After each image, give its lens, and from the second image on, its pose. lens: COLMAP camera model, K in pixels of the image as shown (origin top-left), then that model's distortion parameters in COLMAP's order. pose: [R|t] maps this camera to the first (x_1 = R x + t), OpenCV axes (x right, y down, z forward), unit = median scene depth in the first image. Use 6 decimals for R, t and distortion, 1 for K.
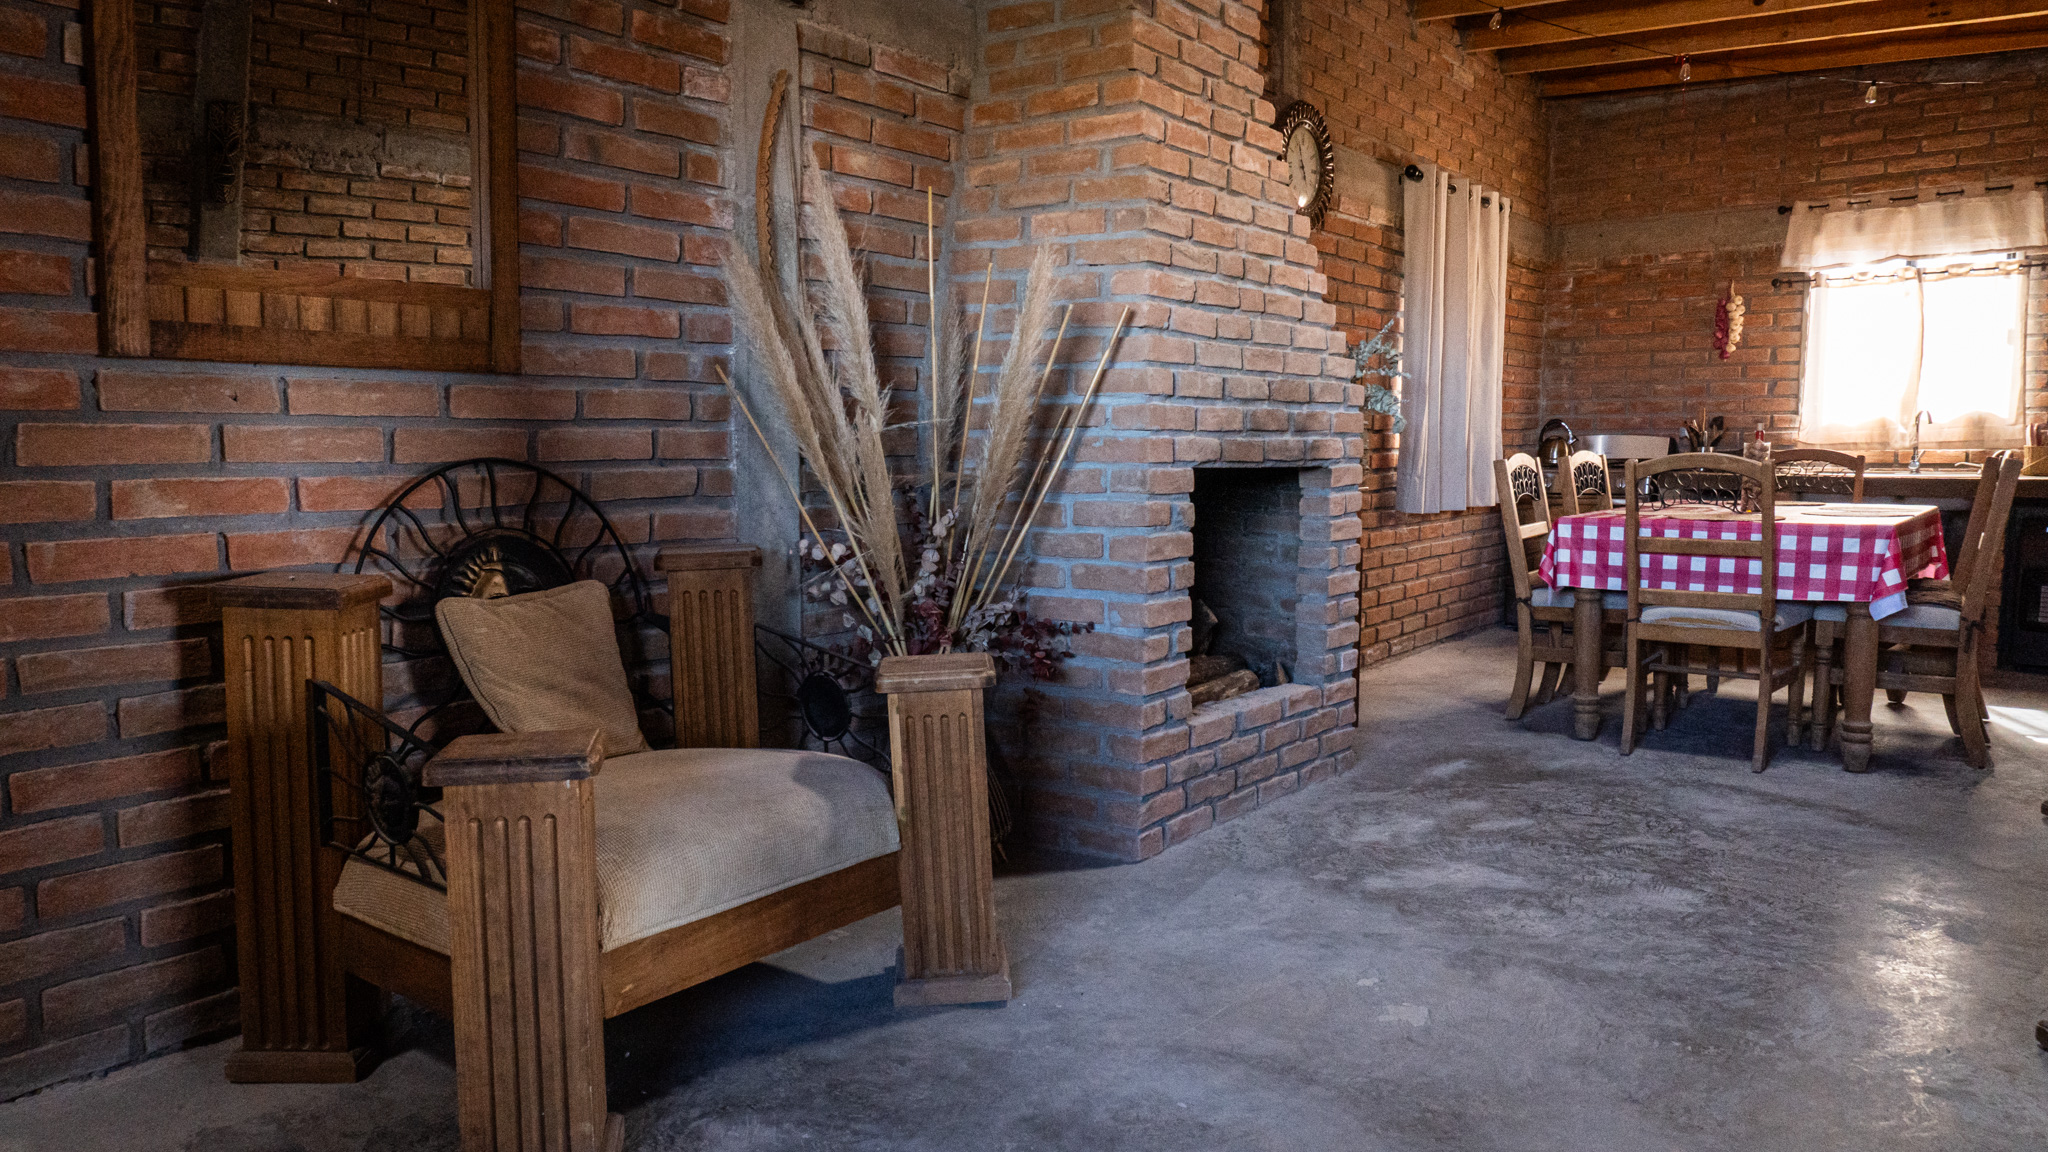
lens RADIAL K [[1359.0, 0, 1014.5], [0, 1359.0, 595.9], [0, 0, 1]] dist [-0.021111, -0.004650]
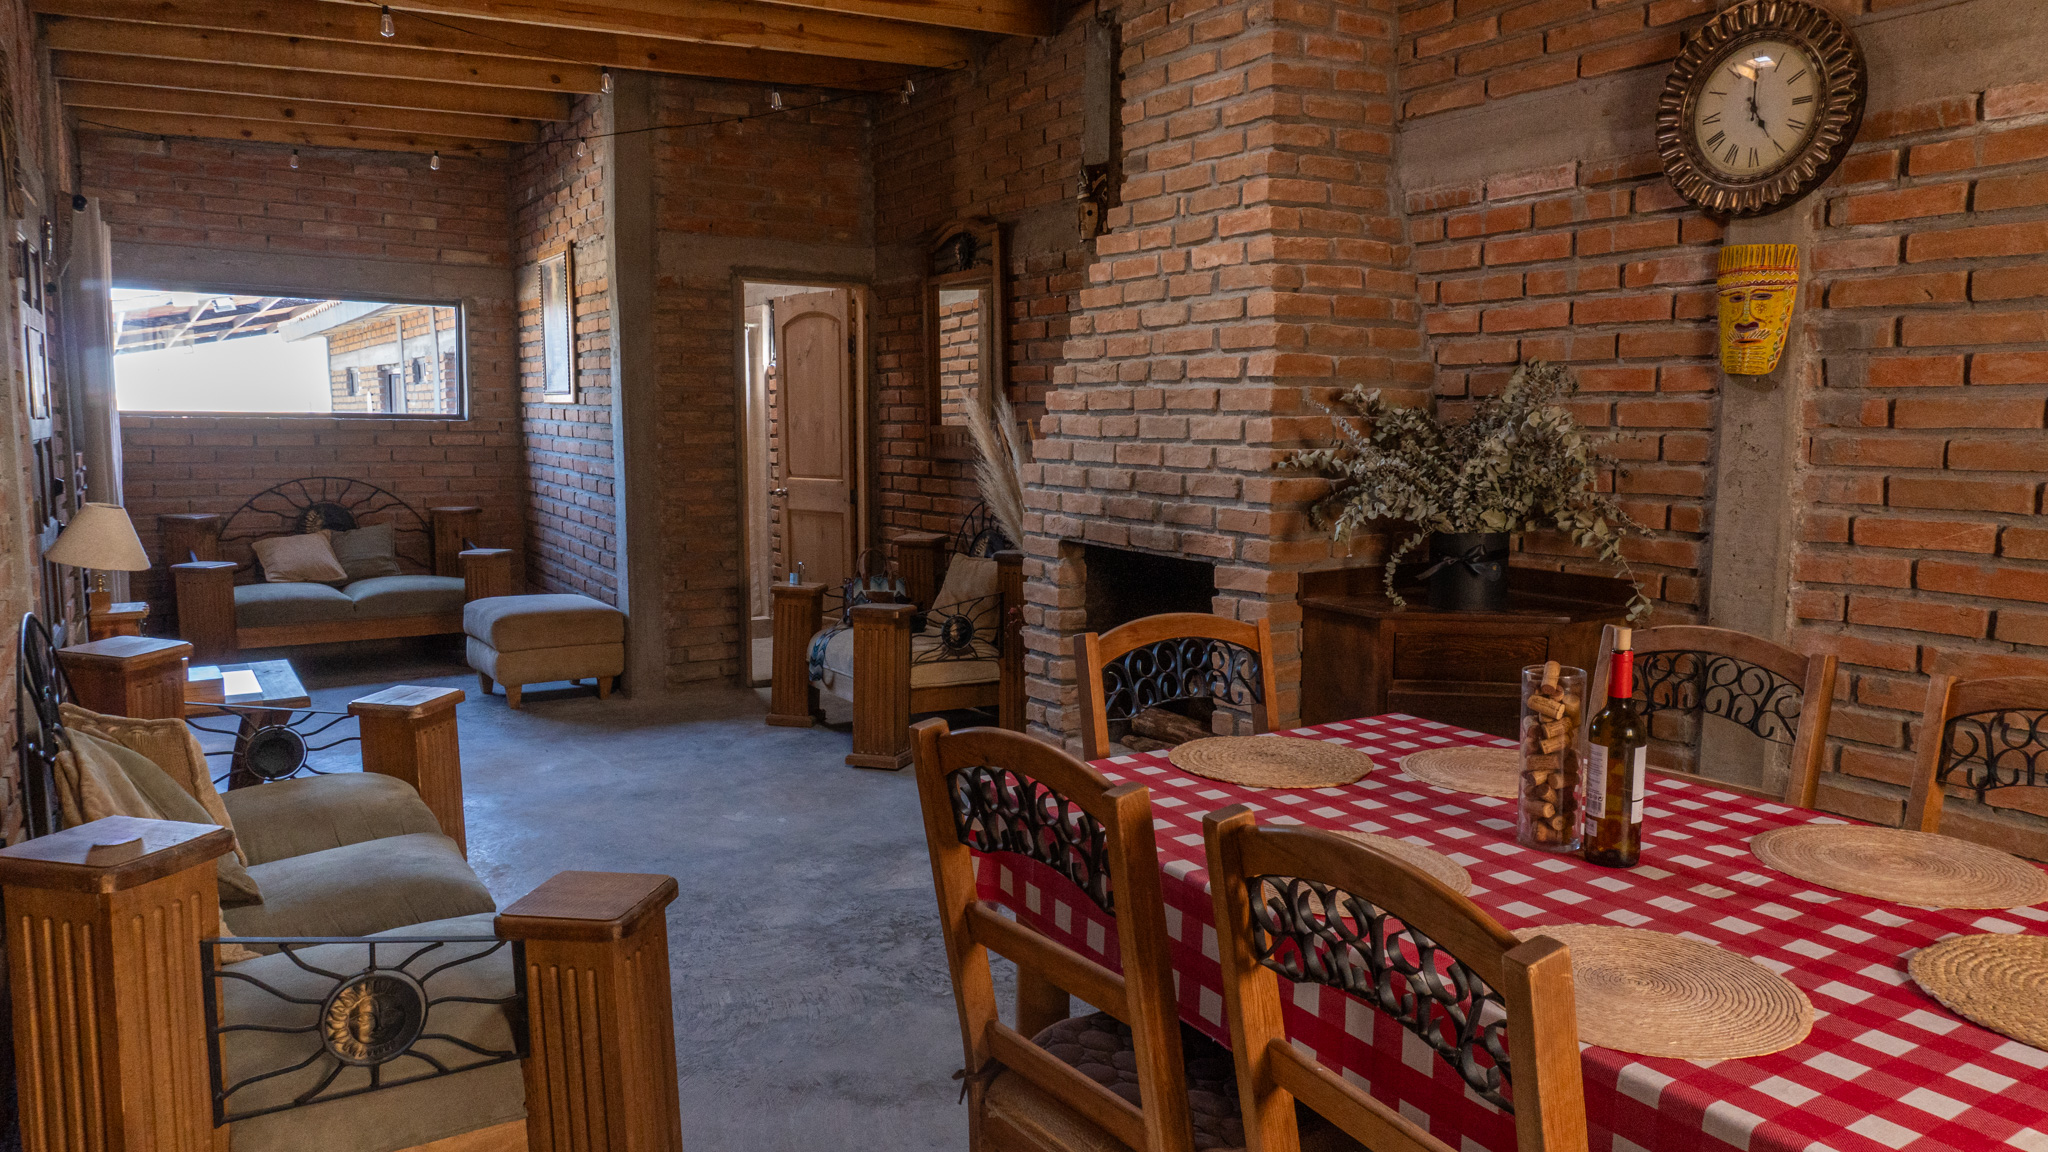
lens RADIAL K [[1376.7, 0, 1013.5], [0, 1376.7, 579.2], [0, 0, 1]] dist [-0.005740, -0.015917]
pose [[-0.355261, 0.117105, -0.927403, 1.149971], [-0.101046, 0.981497, 0.162643, -0.223980], [0.929290, 0.151491, -0.336854, 1.180364]]
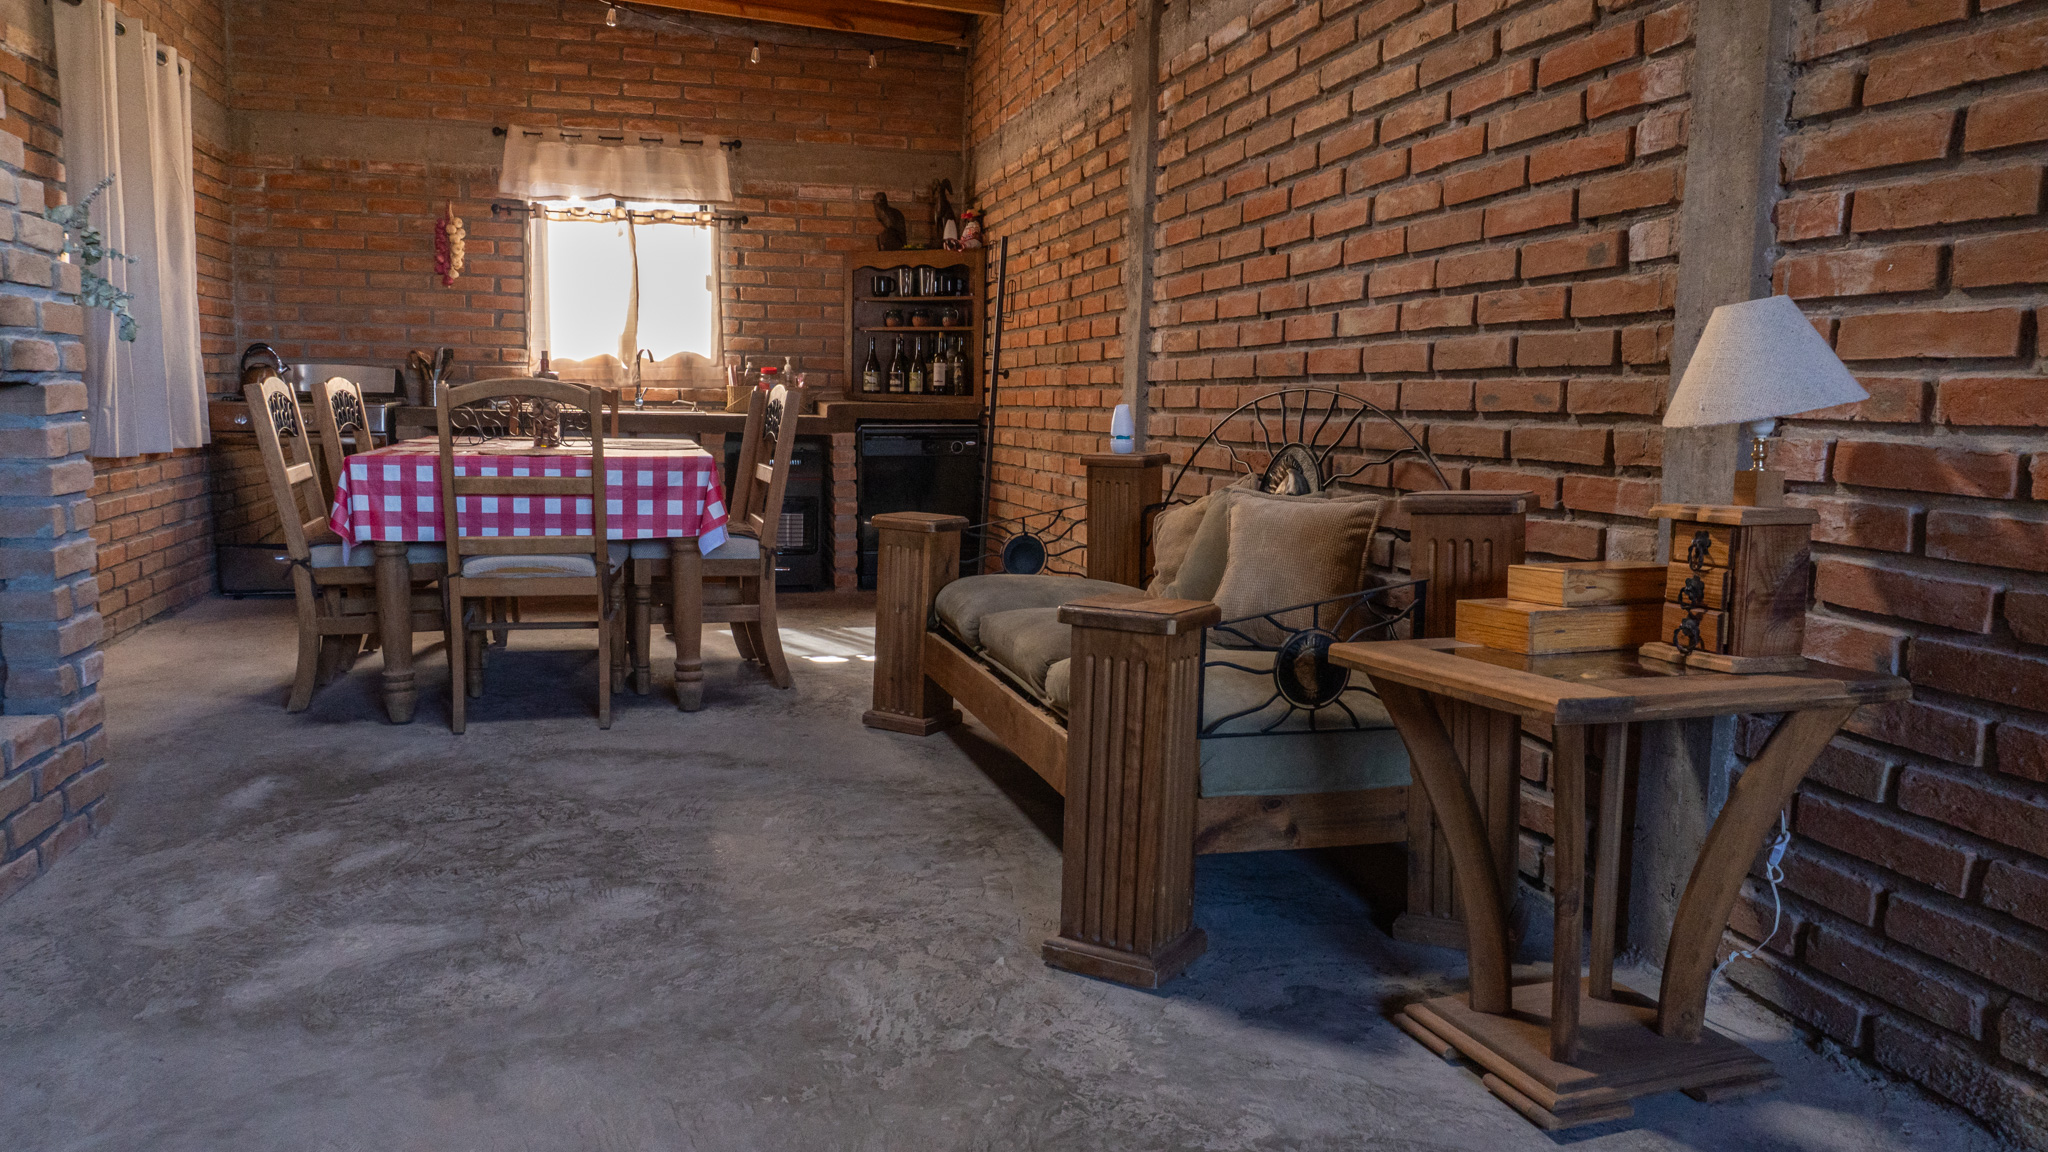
lens RADIAL K [[1376.7, 0, 1013.5], [0, 1376.7, 579.2], [0, 0, 1]] dist [-0.005740, -0.015917]
pose [[0.592866, -0.086080, 0.800687, -0.028191], [0.065397, 0.996133, 0.058668, -0.007888], [-0.802641, 0.017580, 0.596203, 0.221194]]
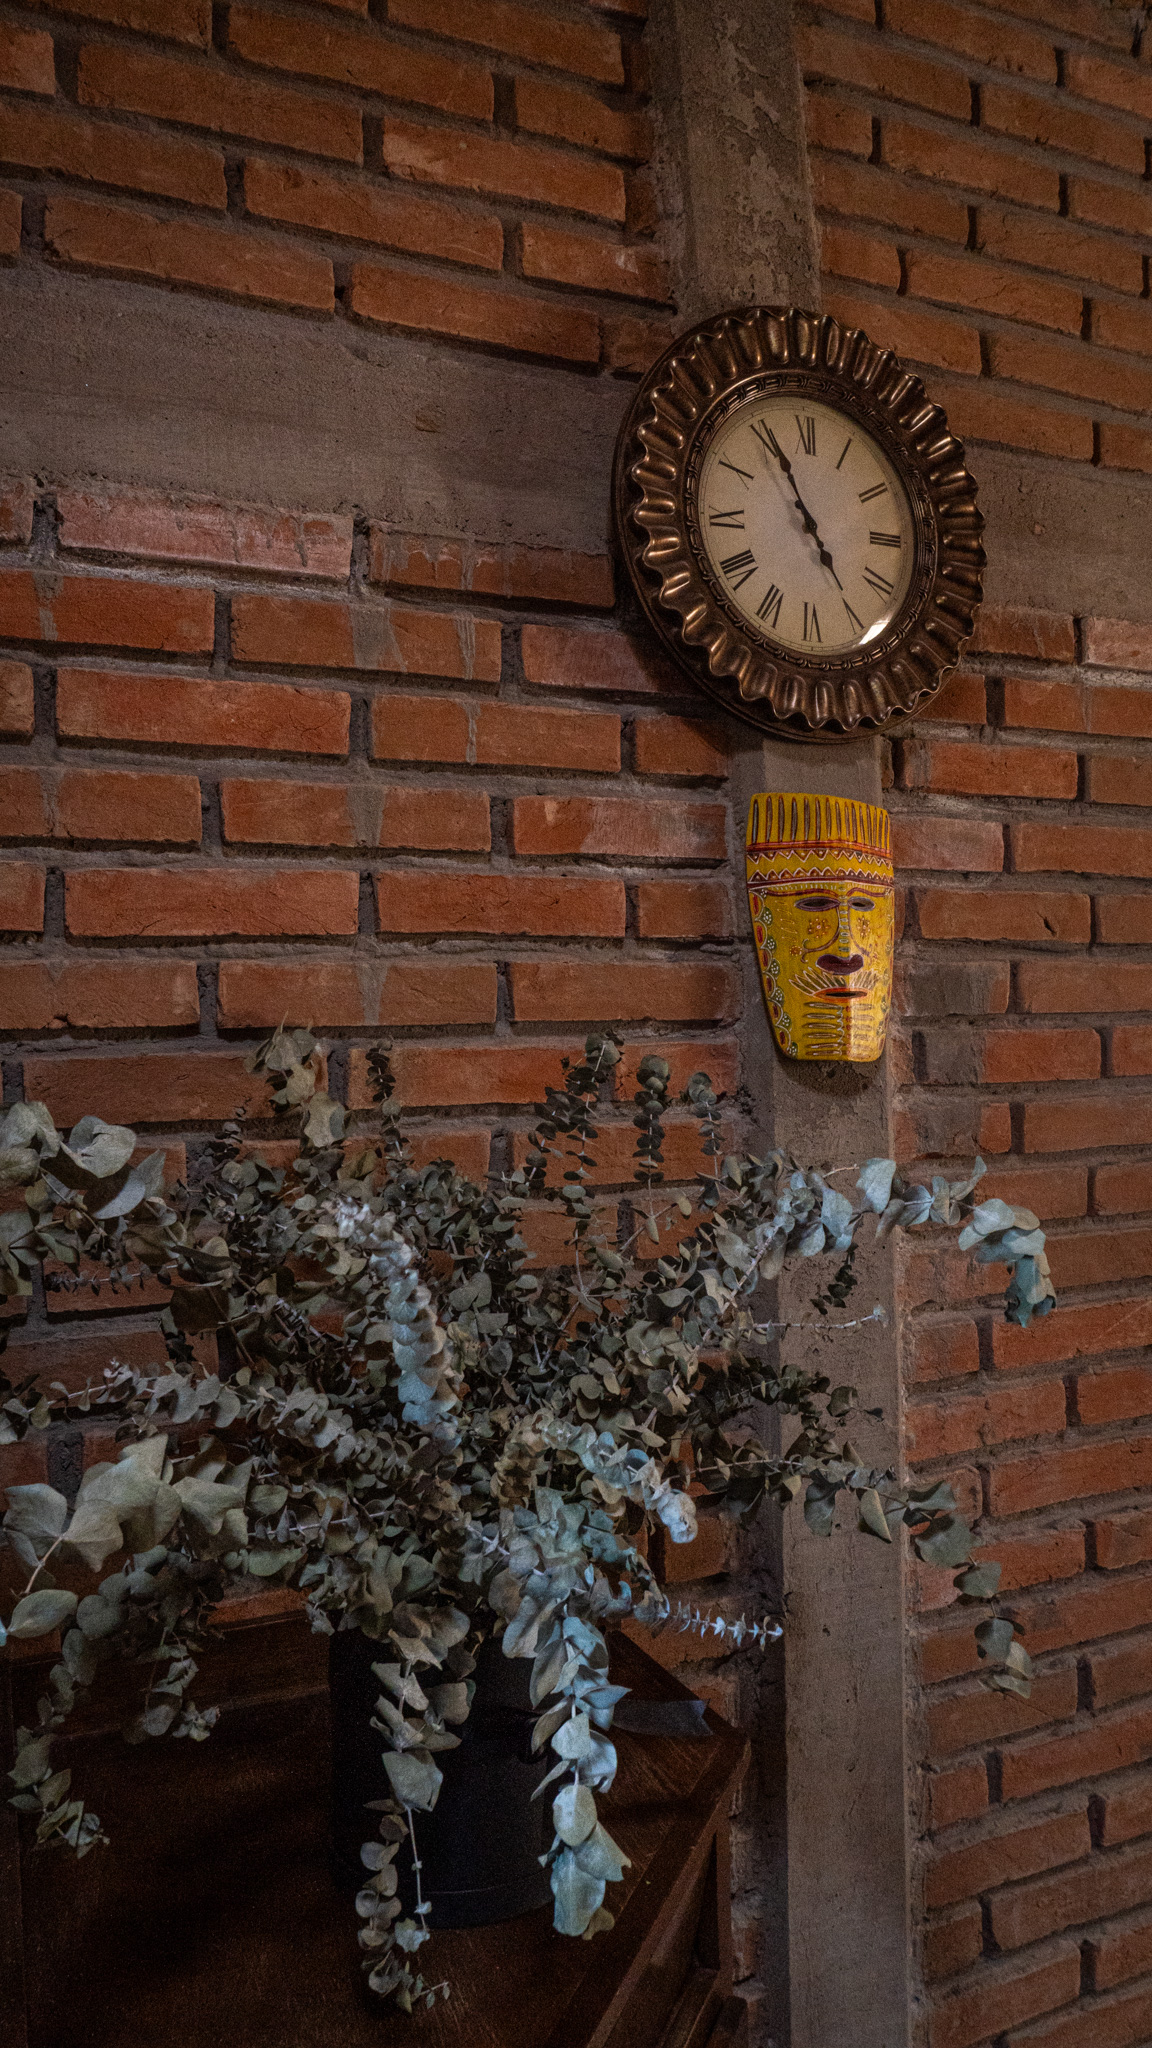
lens RADIAL K [[1382.2, 0, 576.0], [0, 1382.2, 1024.0], [0, 0, 1]] dist [-0.003509, -0.015210]
pose [[0.874609, -0.036506, -0.483452, 0.394228], [-0.029602, 0.991280, -0.128405, -0.213241], [0.483924, 0.126615, 0.865902, 0.928336]]
